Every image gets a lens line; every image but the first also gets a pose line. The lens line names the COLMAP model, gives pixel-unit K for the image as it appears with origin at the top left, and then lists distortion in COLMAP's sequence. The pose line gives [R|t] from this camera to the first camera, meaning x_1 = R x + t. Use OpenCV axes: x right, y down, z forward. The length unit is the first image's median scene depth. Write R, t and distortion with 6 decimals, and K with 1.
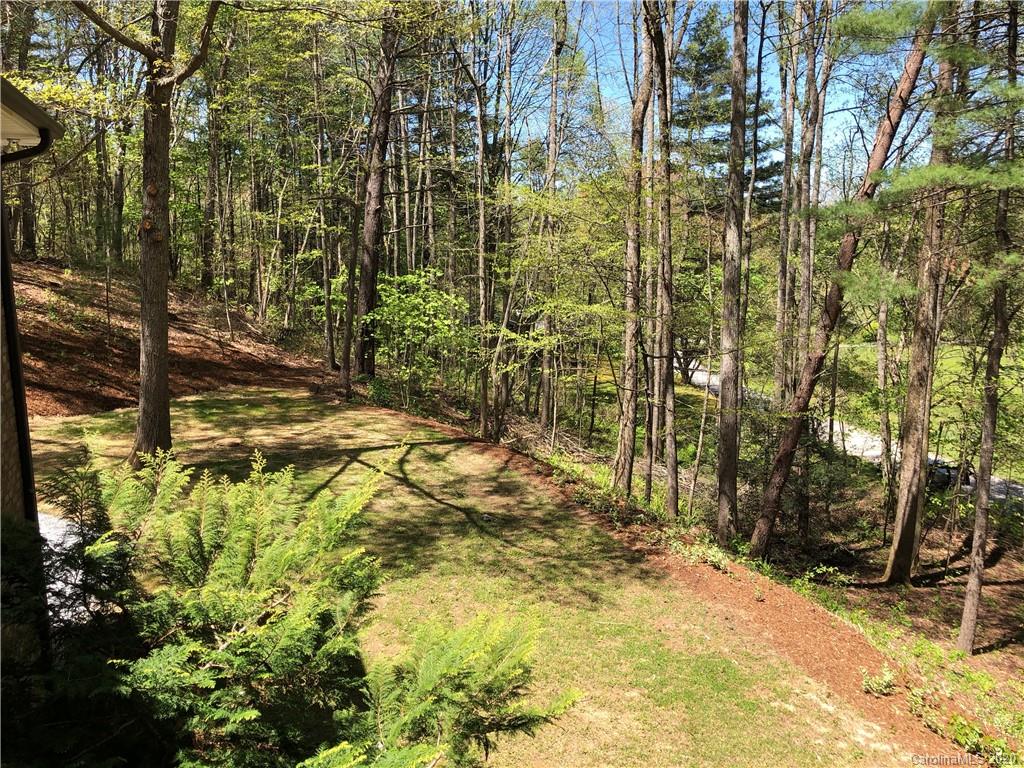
lens RADIAL K [[842.0, 0, 511.6], [0, 842.0, 394.0], [0, 0, 1]] dist [0.061858, -0.193847]
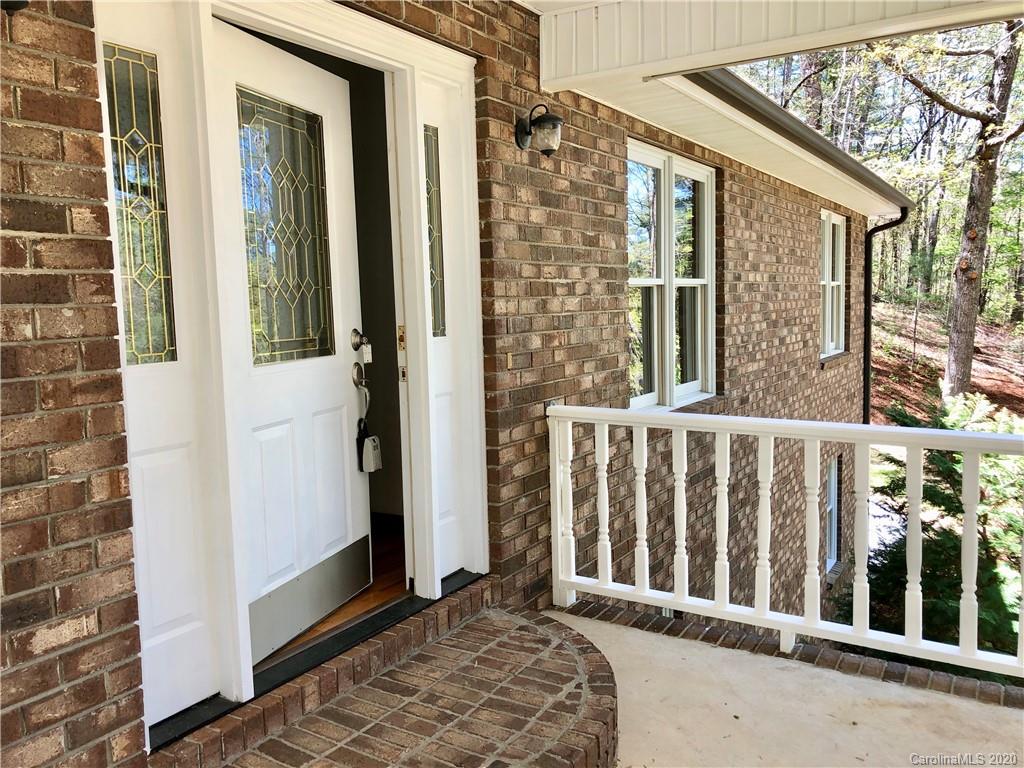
lens RADIAL K [[832.7, 0, 512.0], [0, 832.7, 384.0], [0, 0, 1]] dist [0.057856, -0.073145]
pose [[0.635428, 0.073483, -0.768655, 0.037841], [-0.112975, 0.993597, 0.001593, 0.016068], [0.763850, 0.085827, 0.639661, -0.102535]]
